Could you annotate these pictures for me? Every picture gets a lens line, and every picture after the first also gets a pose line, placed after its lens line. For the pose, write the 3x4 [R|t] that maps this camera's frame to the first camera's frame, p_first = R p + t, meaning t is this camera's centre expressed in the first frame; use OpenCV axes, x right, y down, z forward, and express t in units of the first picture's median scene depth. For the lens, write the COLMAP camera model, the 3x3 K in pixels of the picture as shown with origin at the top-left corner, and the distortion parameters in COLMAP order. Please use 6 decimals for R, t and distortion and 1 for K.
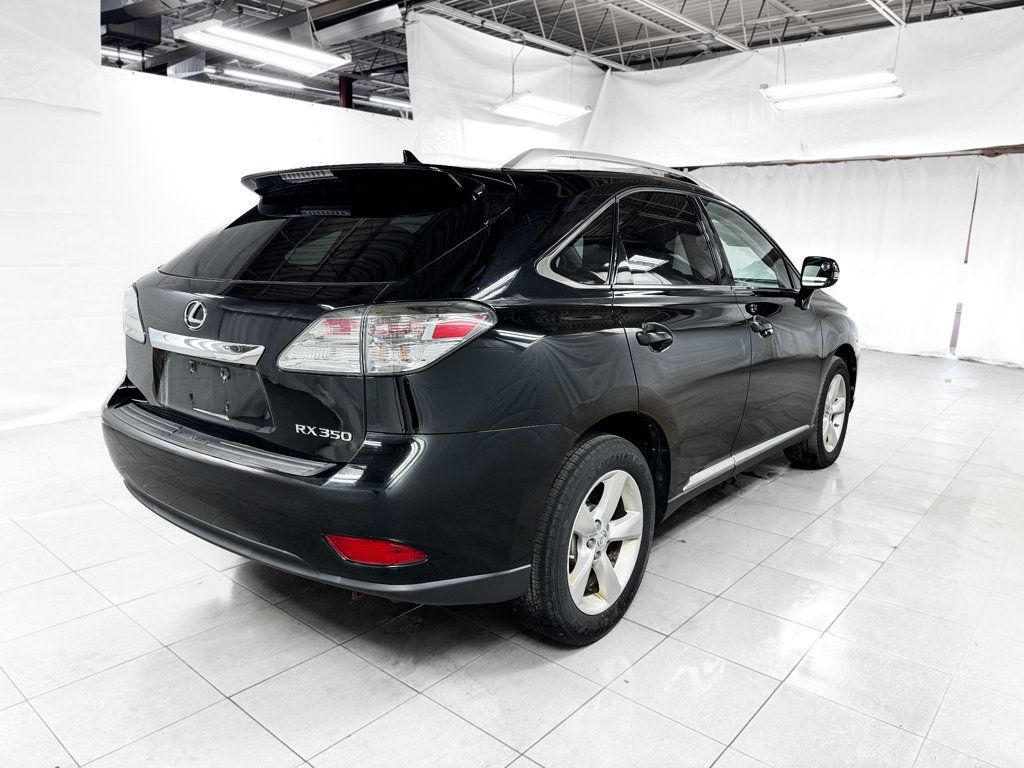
lens RADIAL K [[724.5, 0, 509.0], [0, 724.5, 397.8], [0, 0, 1]] dist [0.008103, -0.004908]
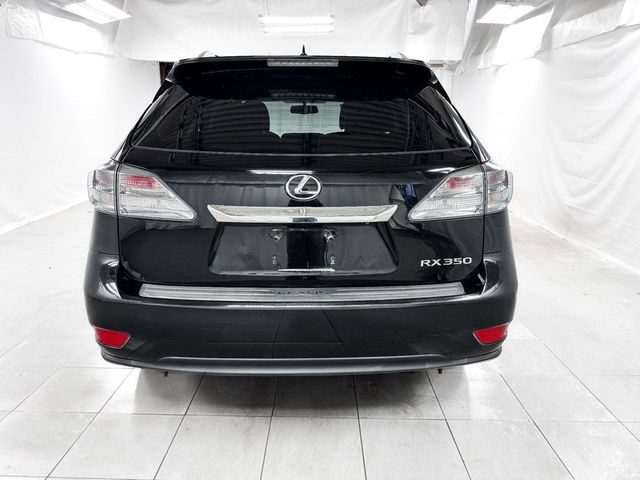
lens RADIAL K [[451.1, 0, 320.0], [0, 451.1, 240.0], [0, 0, 1]] dist [0.003274, -0.002734]
pose [[0.761983, -0.180087, 0.622053, -0.795954], [0.139088, 0.983651, 0.114395, -0.101617], [-0.632484, -0.000647, 0.774573, 0.408819]]
